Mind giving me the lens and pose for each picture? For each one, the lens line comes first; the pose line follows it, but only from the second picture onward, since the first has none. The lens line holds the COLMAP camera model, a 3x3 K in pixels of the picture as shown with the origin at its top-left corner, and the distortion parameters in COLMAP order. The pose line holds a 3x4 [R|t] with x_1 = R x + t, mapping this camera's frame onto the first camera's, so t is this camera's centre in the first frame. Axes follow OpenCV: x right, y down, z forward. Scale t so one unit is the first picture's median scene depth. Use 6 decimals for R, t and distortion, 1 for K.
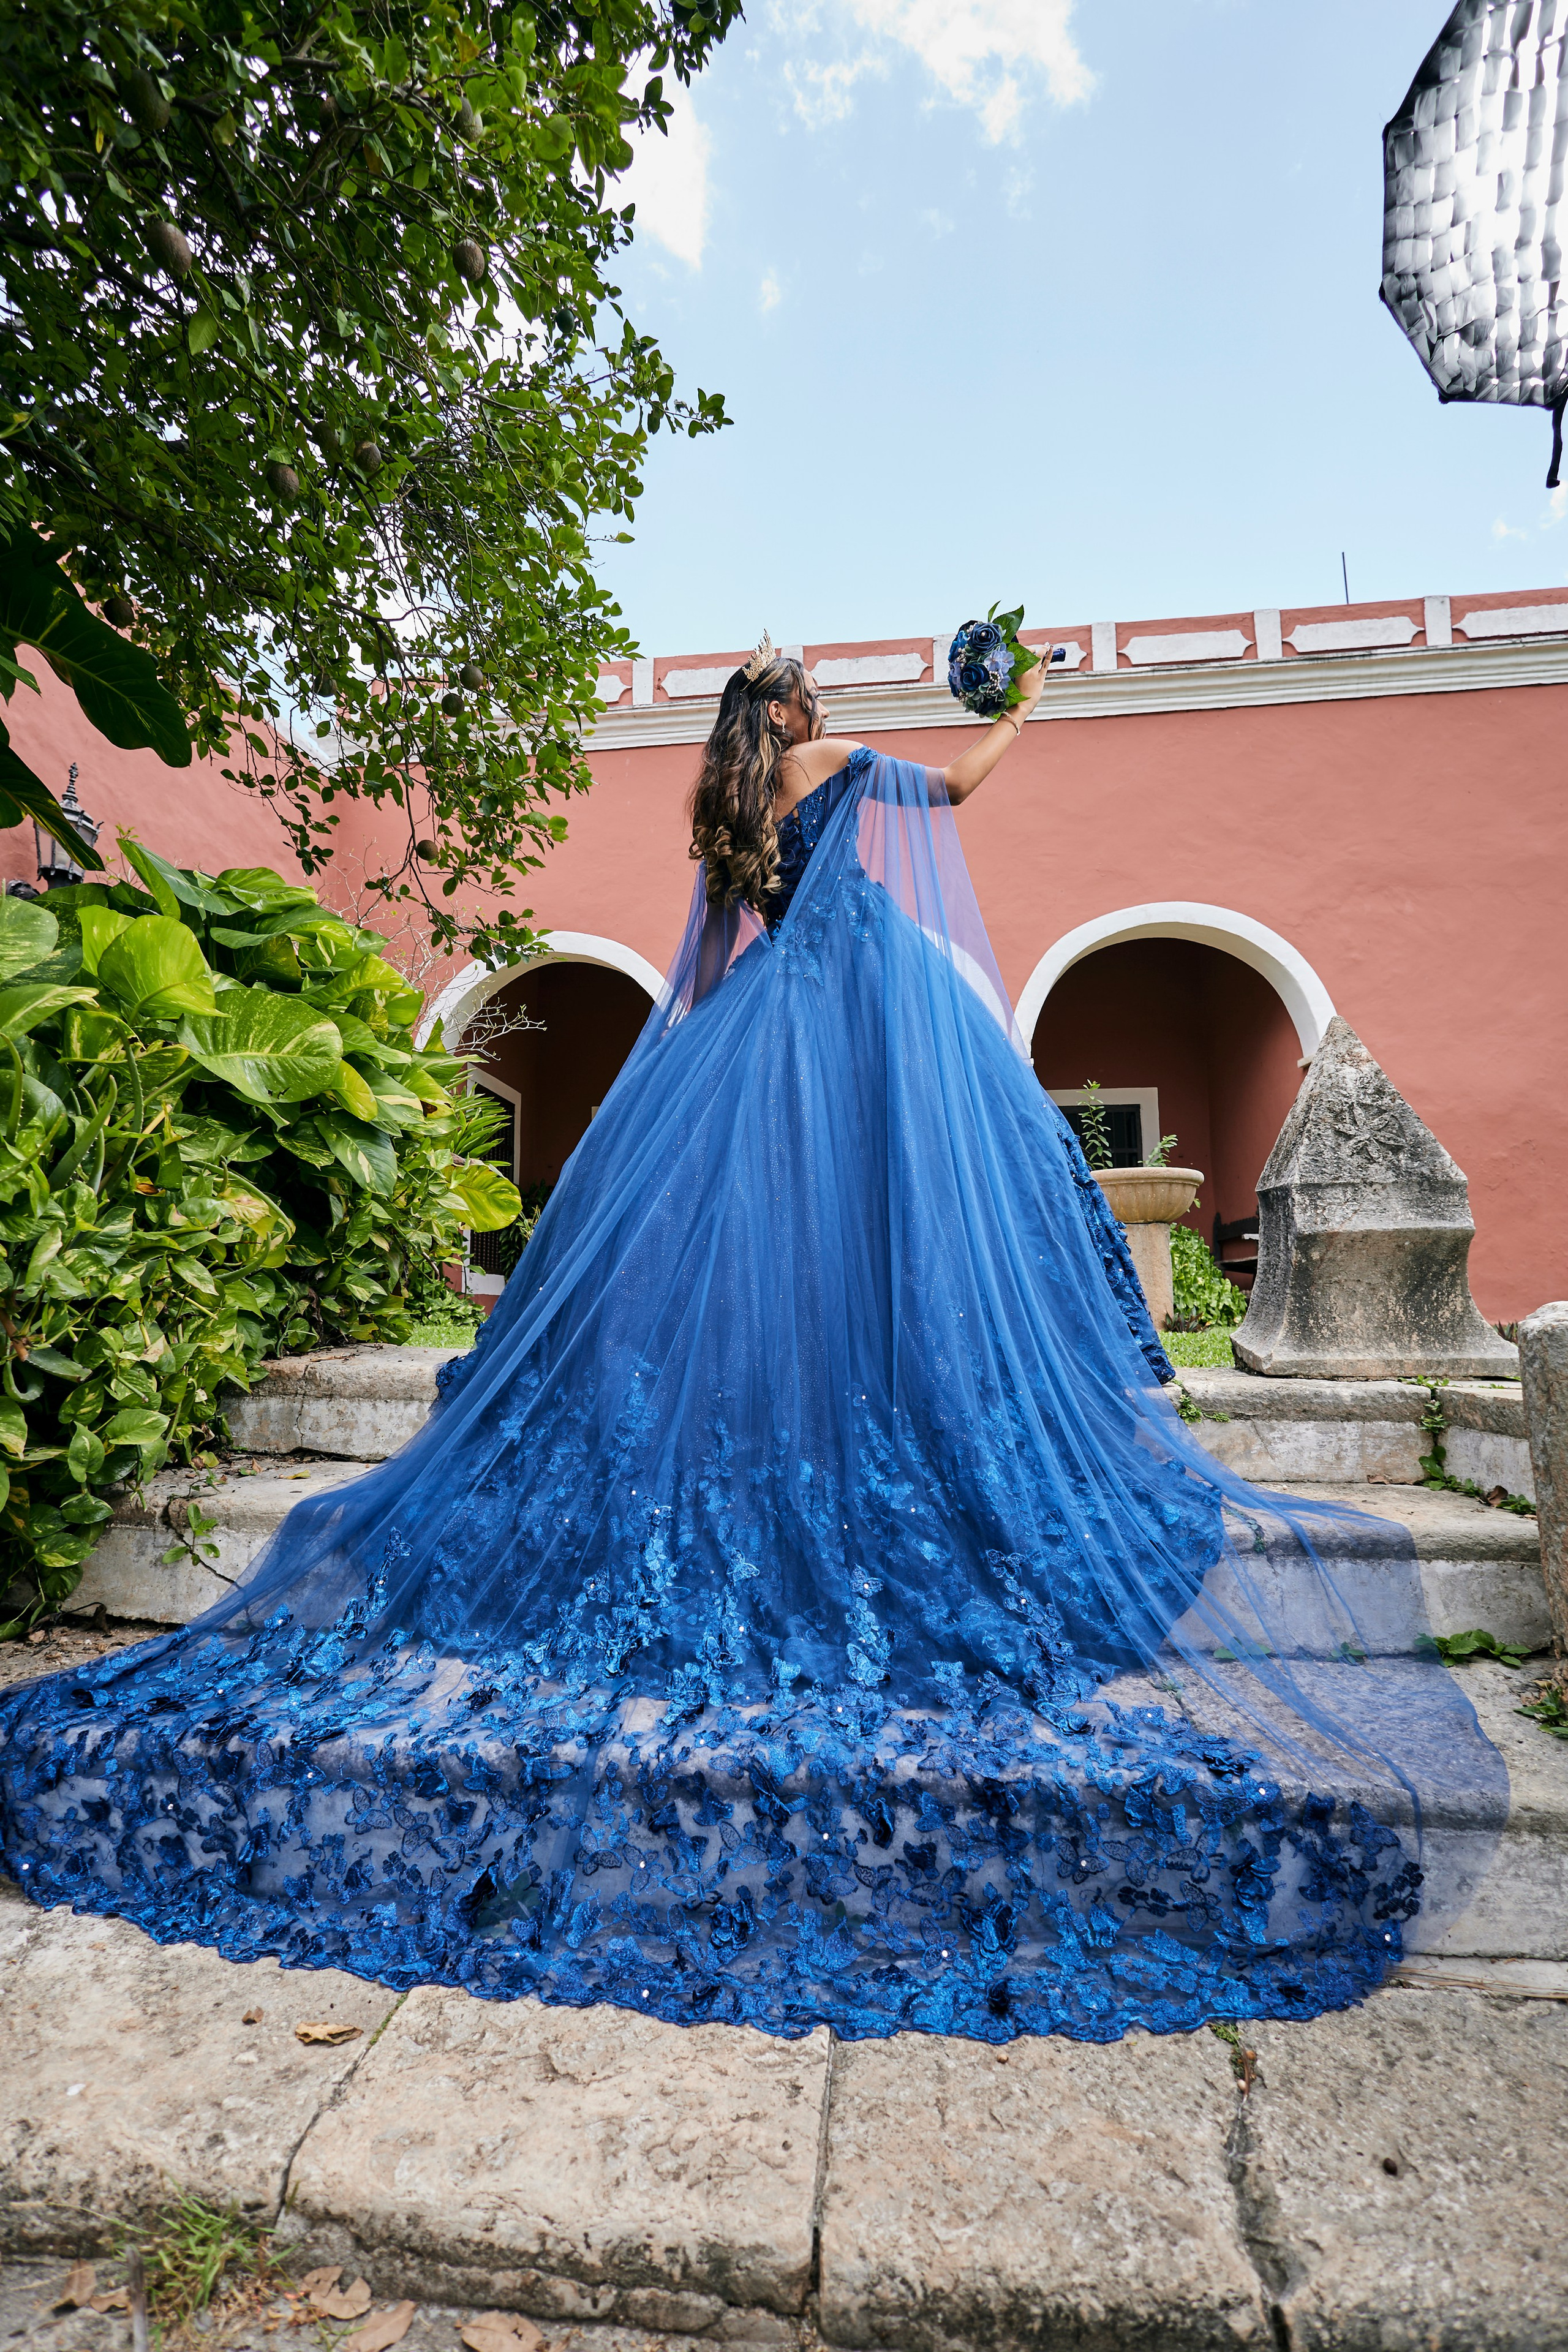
lens RADIAL K [[1086.9, 0, 783.0], [0, 1086.9, 1170.9], [0, 0, 1]] dist [0.004777, -0.000514]
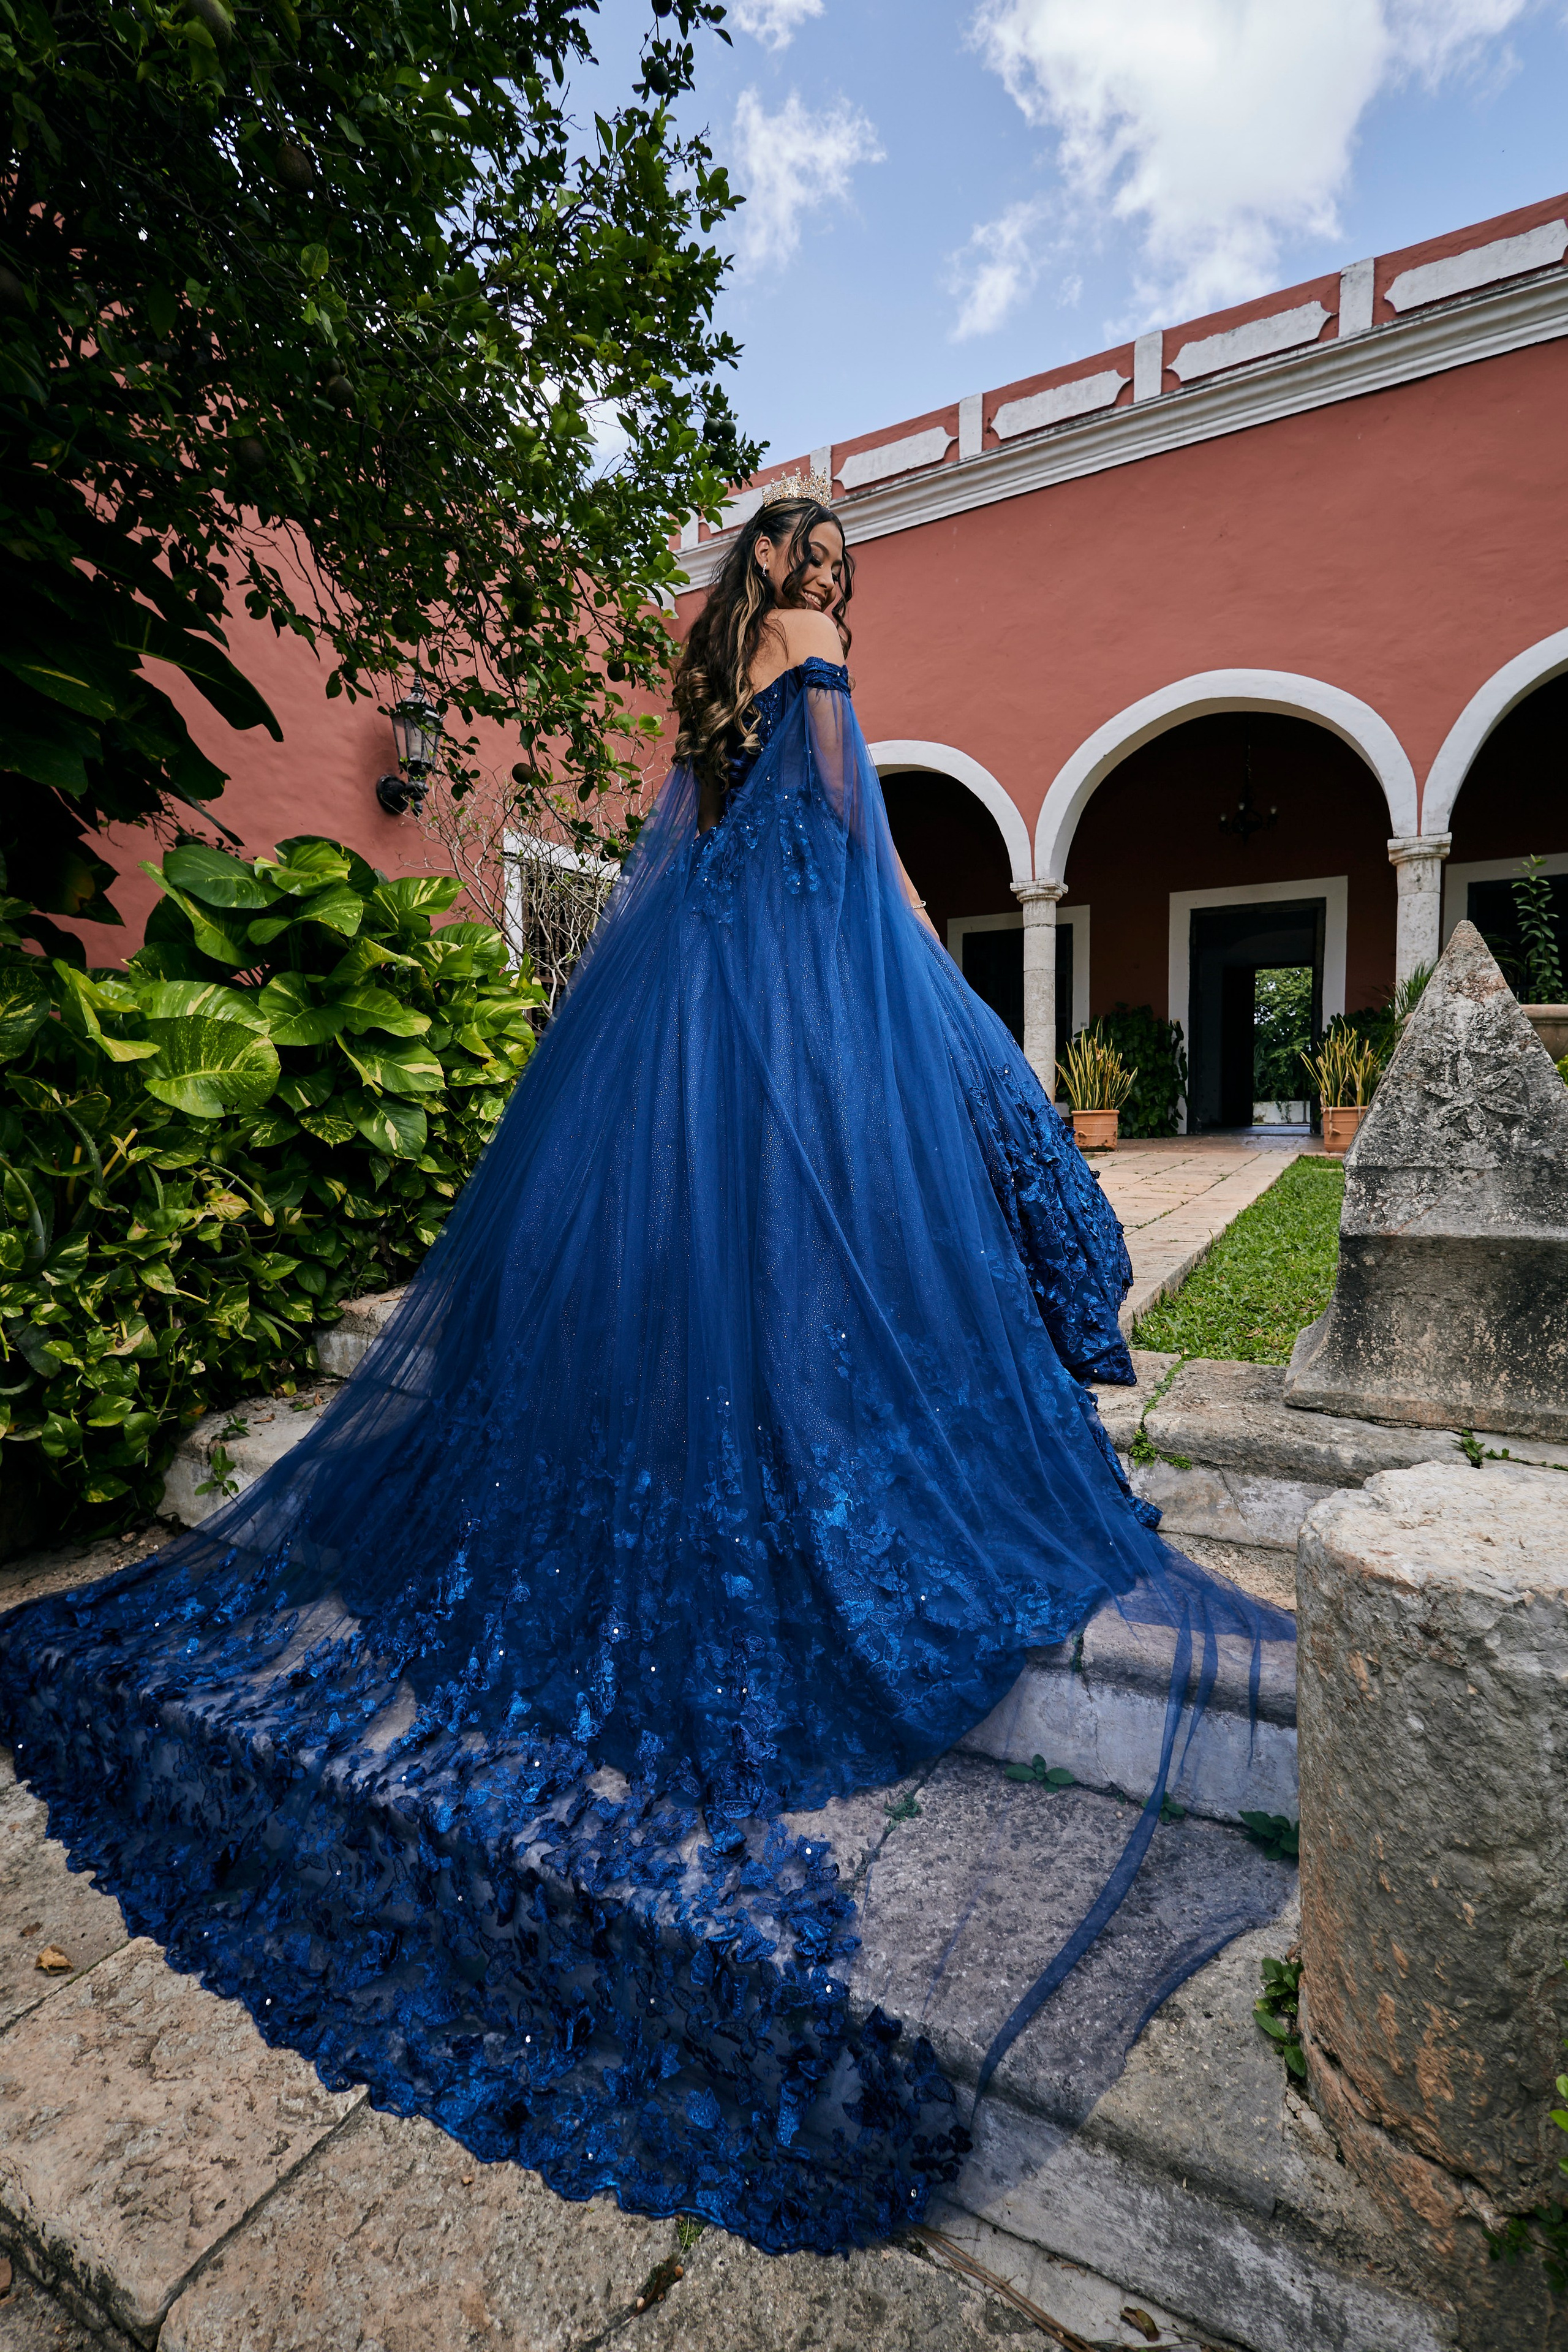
lens RADIAL K [[1086.9, 0, 781.8], [0, 1086.9, 1172.8], [0, 0, 1]] dist [0.004777, -0.000514]
pose [[0.923004, 0.019450, -0.384299, 0.437429], [0.055578, 0.981510, 0.183163, -0.159845], [0.380756, -0.190419, 0.904857, 0.174613]]
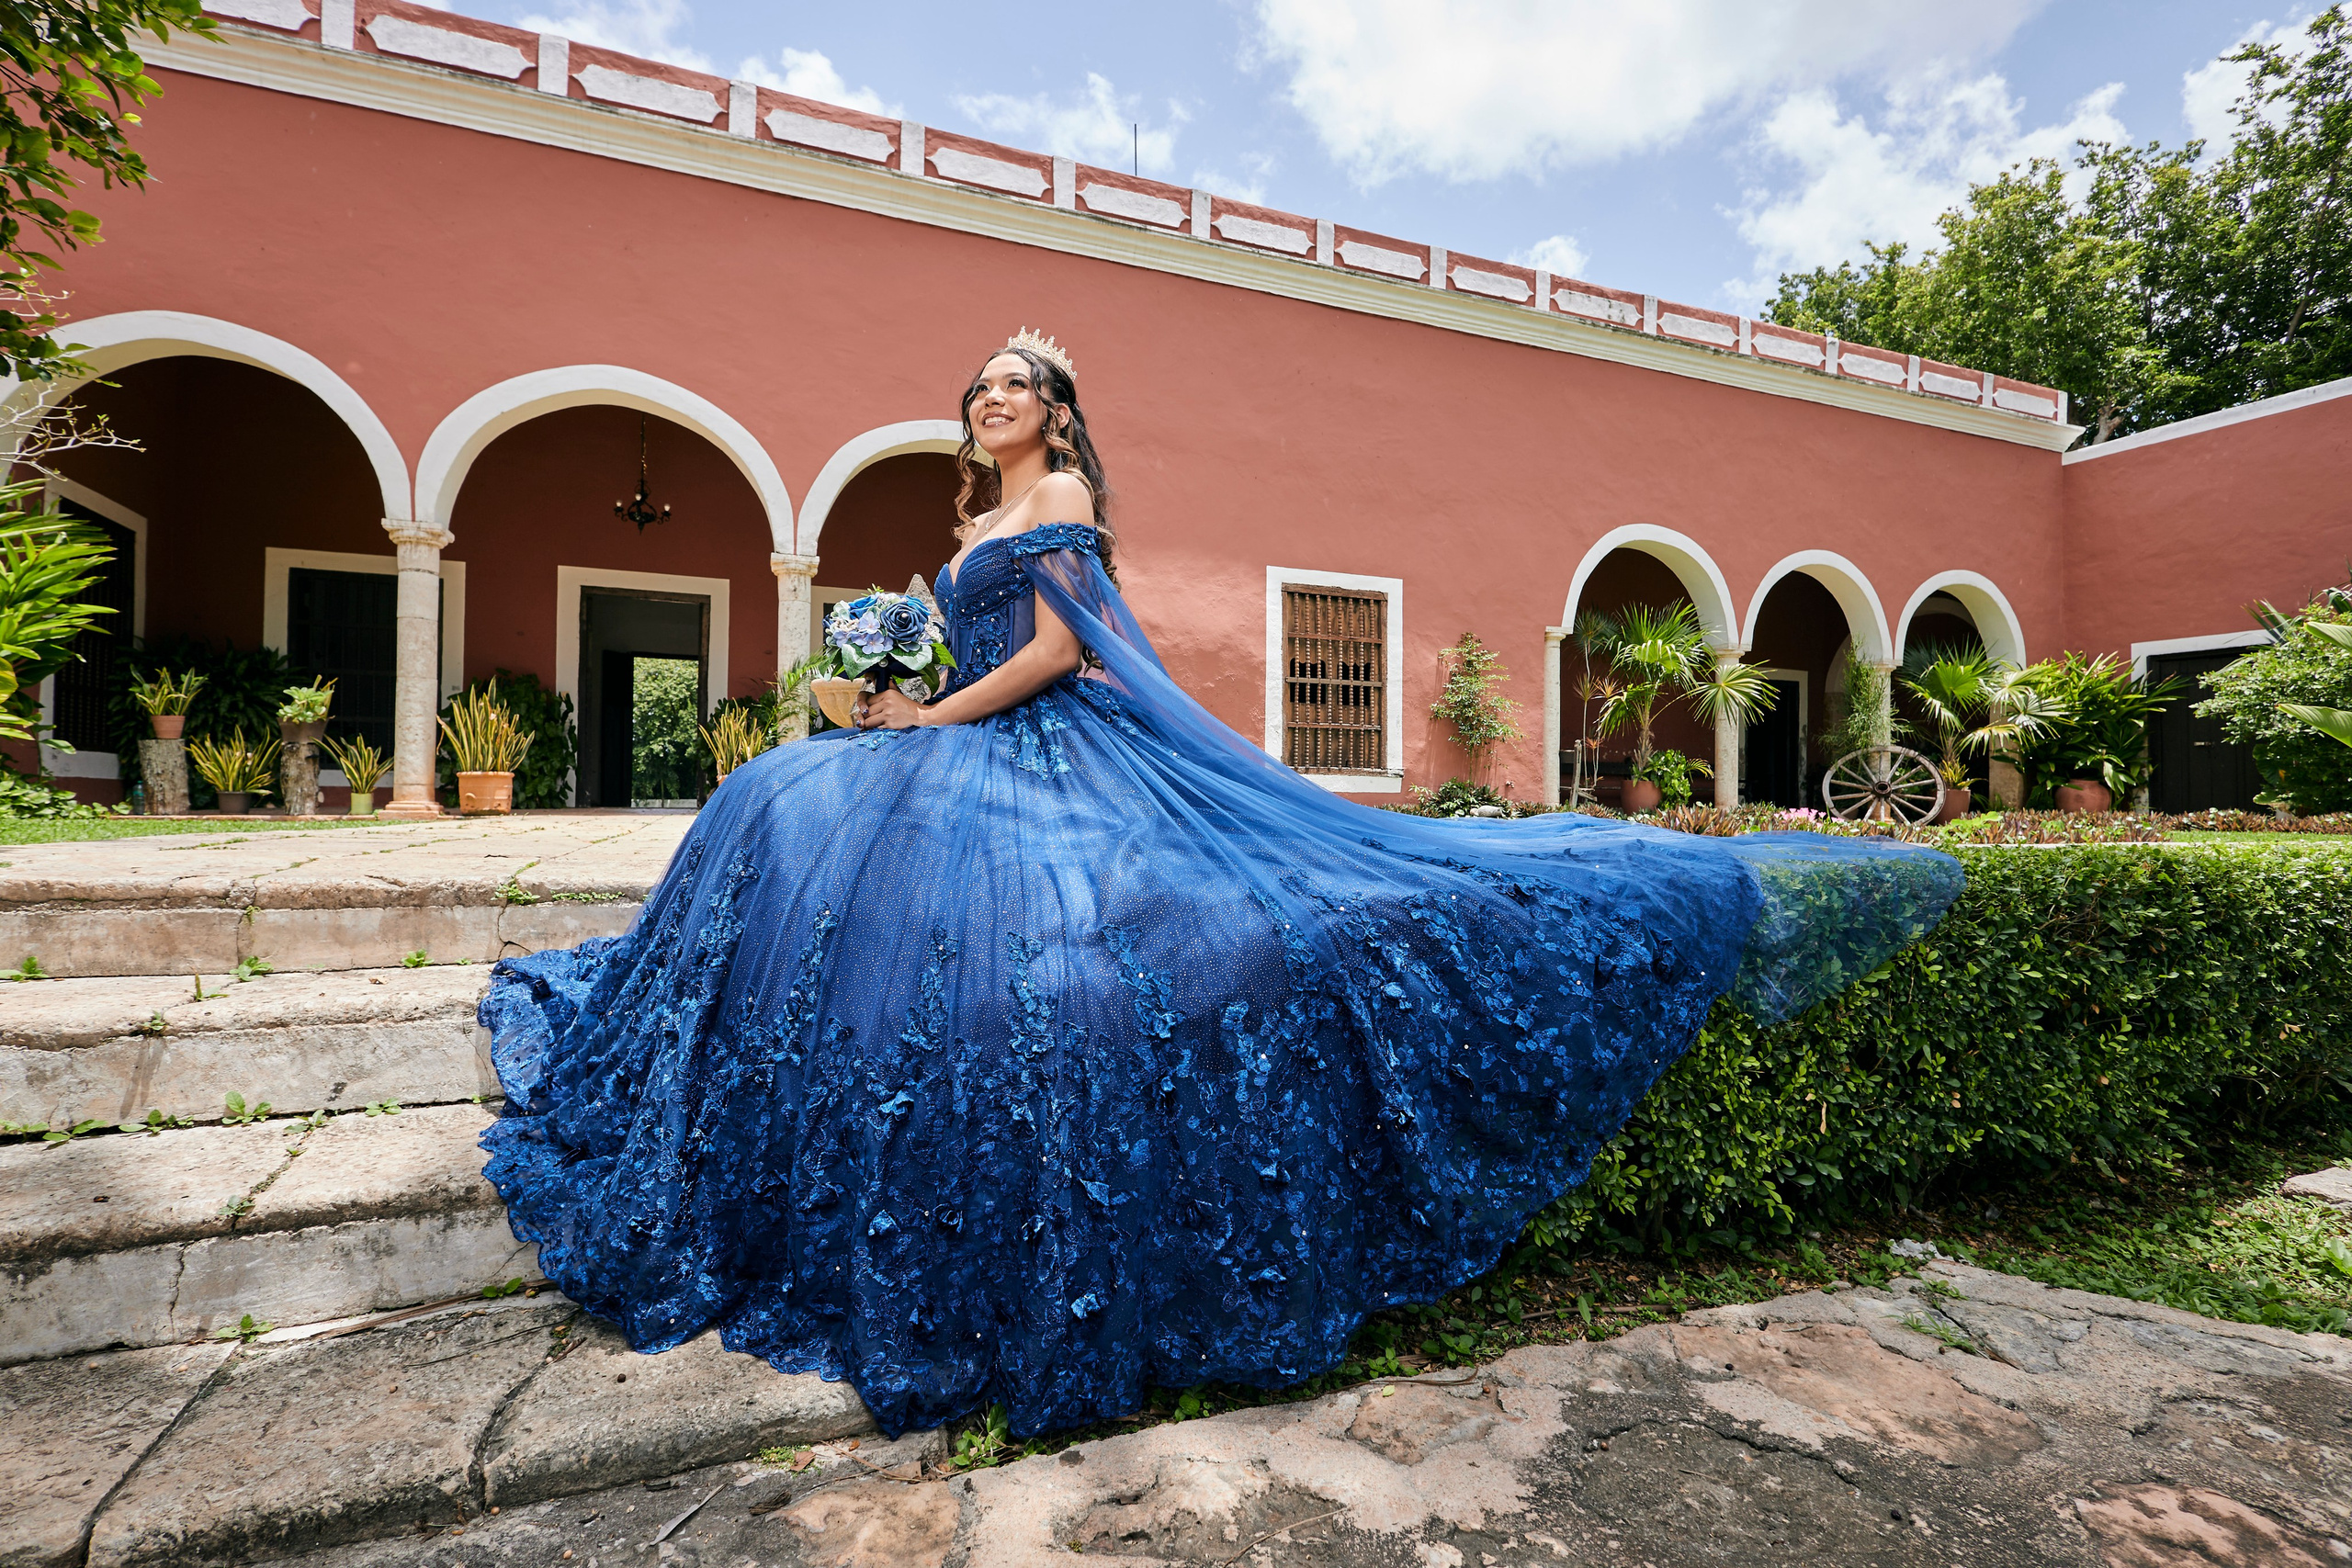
lens RADIAL K [[1086.8, 0, 1175.7], [0, 1086.8, 783.3], [0, 0, 1]] dist [0.004777, -0.000514]
pose [[0.877061, 0.022641, 0.479844, 0.215207], [-0.073773, 0.993387, 0.087970, -0.047811], [-0.474679, -0.112555, 0.872932, -0.268800]]
